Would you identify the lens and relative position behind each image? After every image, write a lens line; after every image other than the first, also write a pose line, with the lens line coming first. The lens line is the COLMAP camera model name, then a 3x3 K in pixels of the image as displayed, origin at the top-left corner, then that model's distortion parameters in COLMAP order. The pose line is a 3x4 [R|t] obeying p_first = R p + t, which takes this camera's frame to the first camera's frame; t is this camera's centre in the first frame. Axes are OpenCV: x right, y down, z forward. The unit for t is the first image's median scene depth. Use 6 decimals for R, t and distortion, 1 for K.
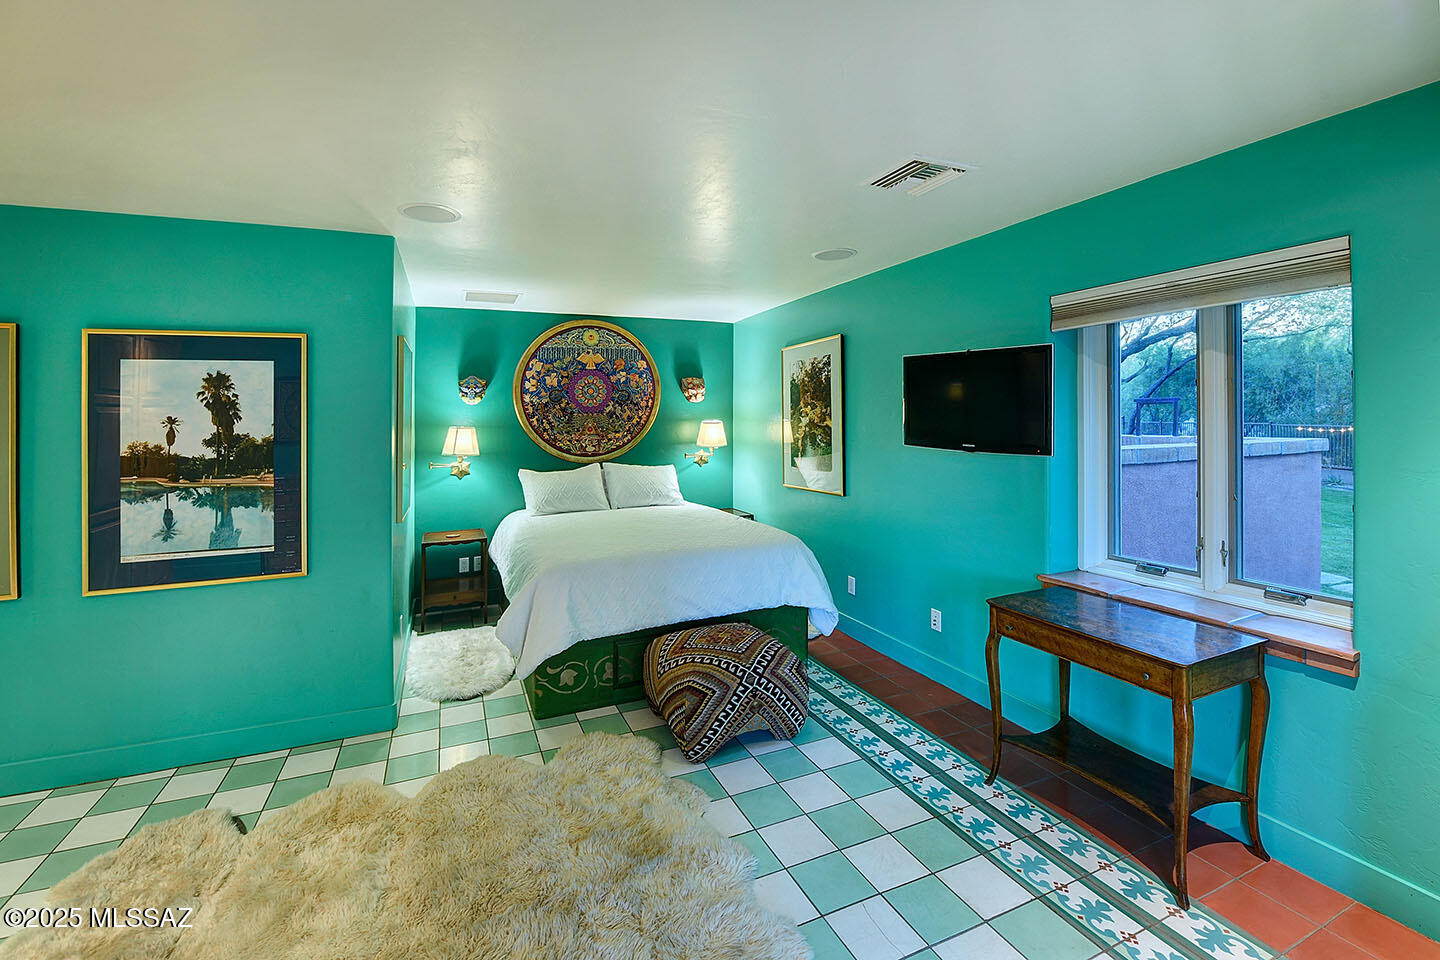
lens RADIAL K [[609.8, 0, 699.5], [0, 609.8, 423.0], [0, 0, 1]] dist [-0.001773, -0.000302]
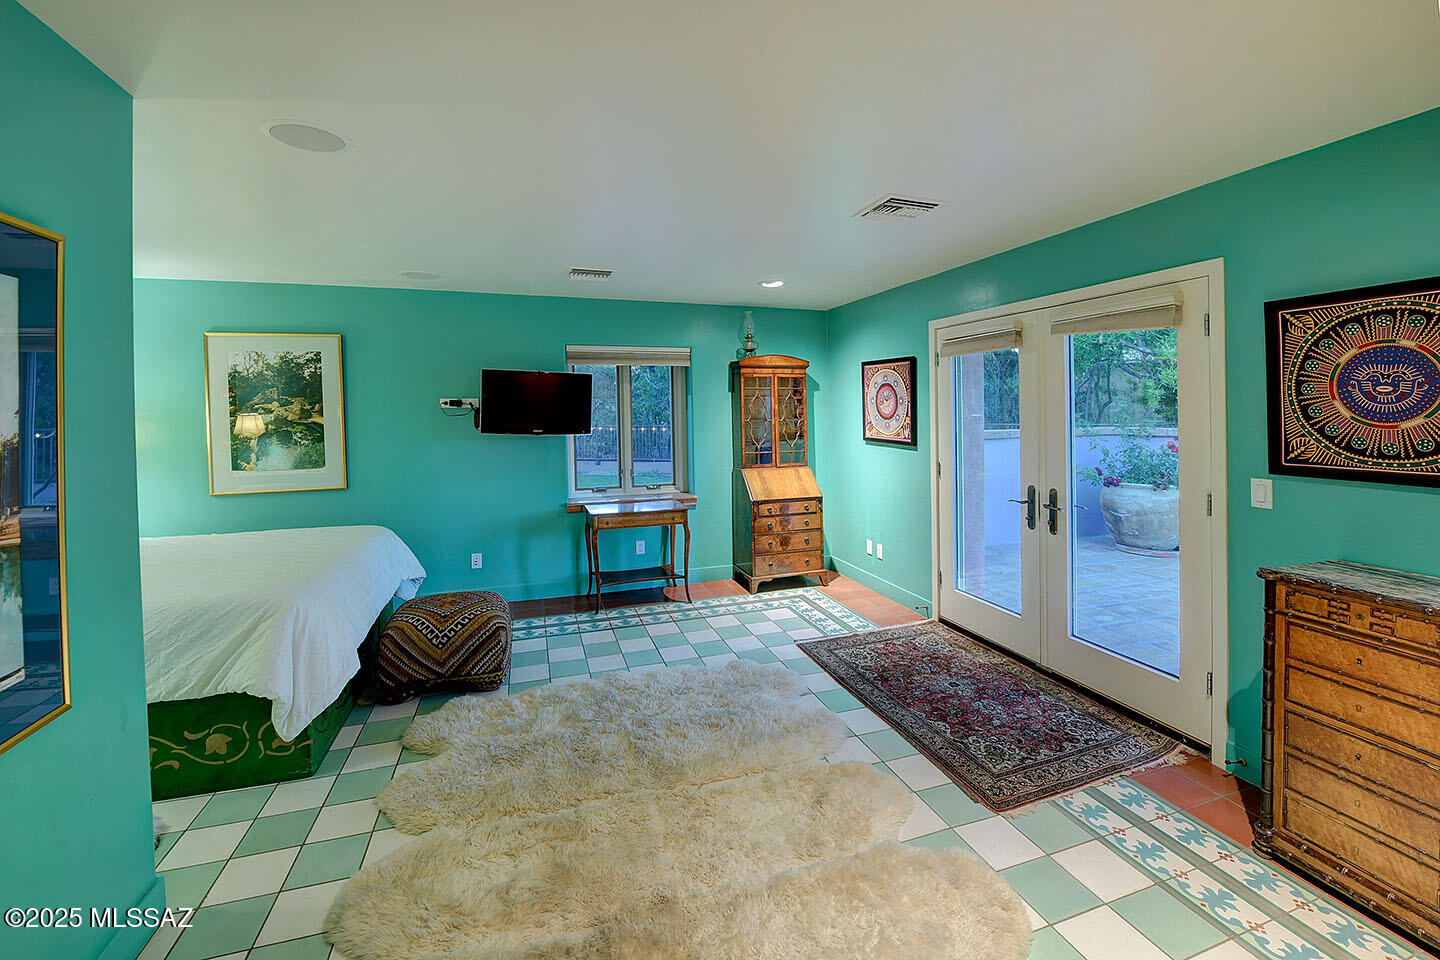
lens RADIAL K [[609.8, 0, 699.5], [0, 609.8, 423.0], [0, 0, 1]] dist [-0.001773, -0.000302]
pose [[0.103039, -0.005500, 0.994662, -0.716421], [0.015684, 0.999869, 0.003904, 0.011034], [-0.994554, 0.015198, 0.103112, 0.272175]]
